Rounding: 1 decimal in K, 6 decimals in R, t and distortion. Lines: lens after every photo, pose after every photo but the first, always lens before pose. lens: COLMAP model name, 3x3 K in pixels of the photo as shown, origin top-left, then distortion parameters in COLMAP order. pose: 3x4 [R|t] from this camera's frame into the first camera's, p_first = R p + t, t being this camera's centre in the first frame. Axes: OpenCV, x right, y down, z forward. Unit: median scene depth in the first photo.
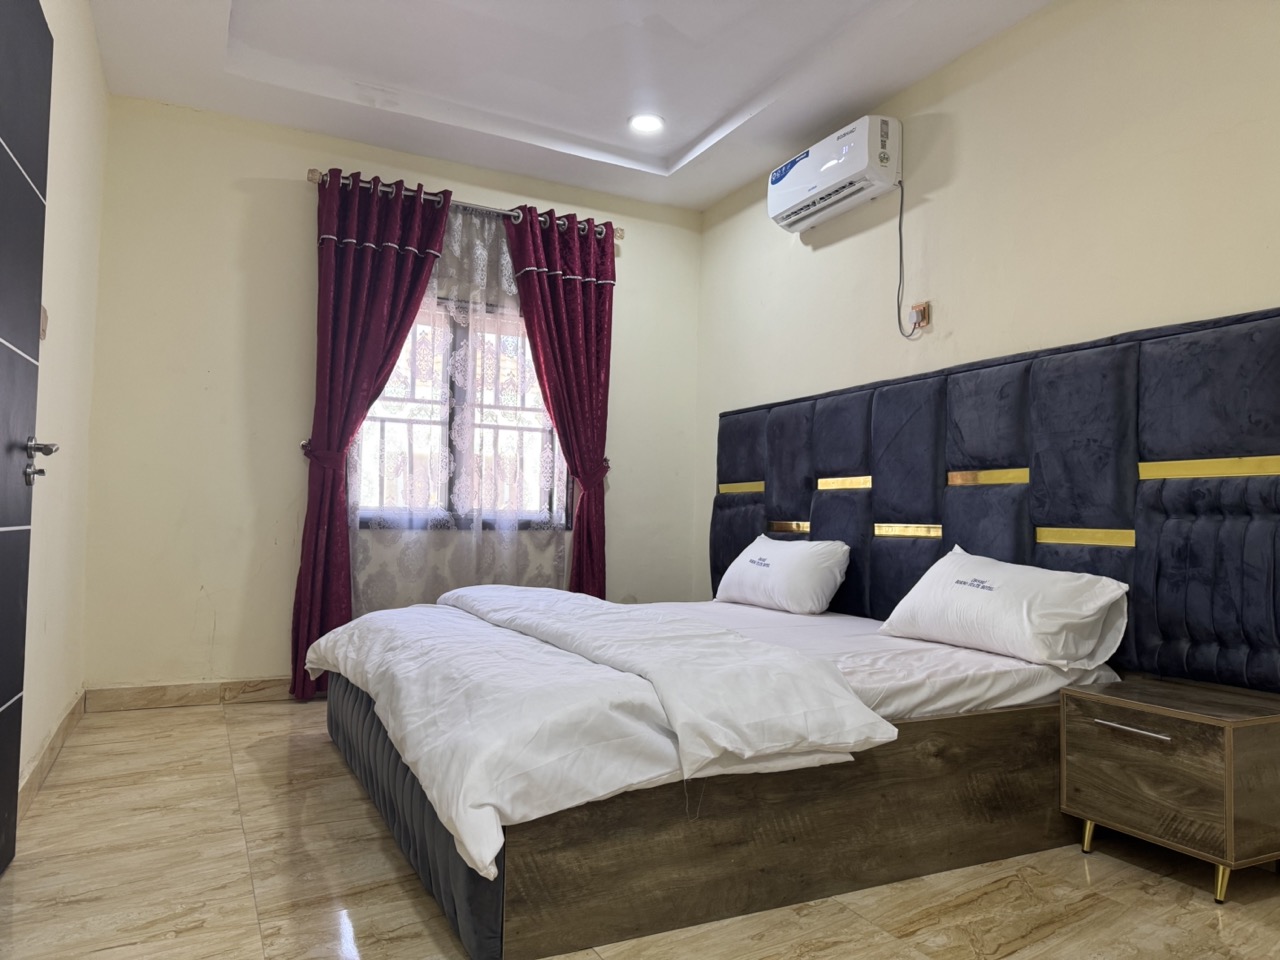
lens RADIAL K [[897.0, 0, 632.1], [0, 897.0, 484.3], [0, 0, 1]] dist [-0.000699, 0.002202]
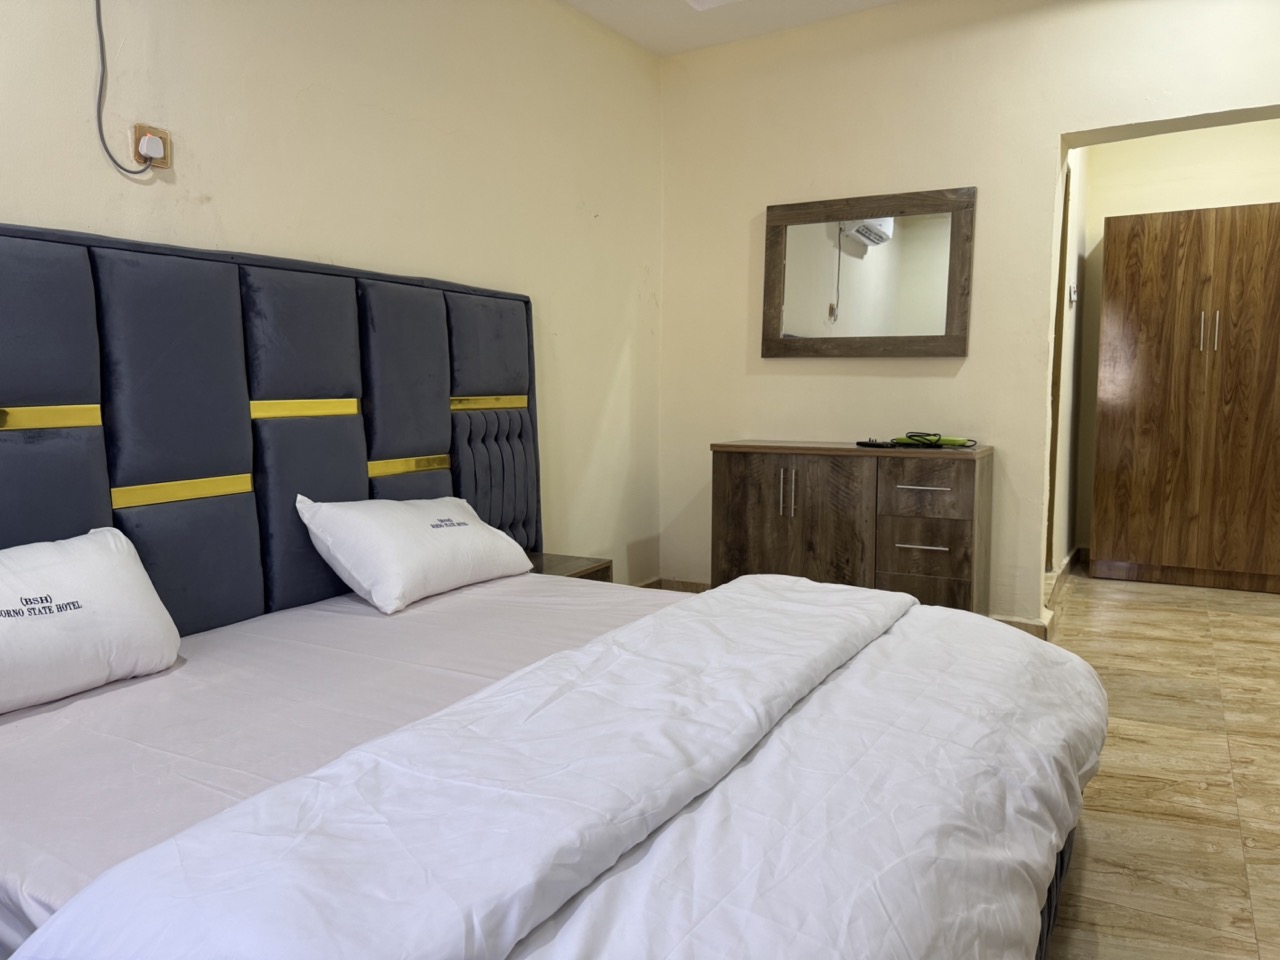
lens RADIAL K [[897.0, 0, 632.1], [0, 897.0, 484.3], [0, 0, 1]] dist [-0.000699, 0.002202]
pose [[-0.545366, -0.109457, 0.831021, -0.614636], [-0.036006, 0.993581, 0.107239, -0.049144], [-0.837424, 0.028563, -0.545806, 1.596974]]
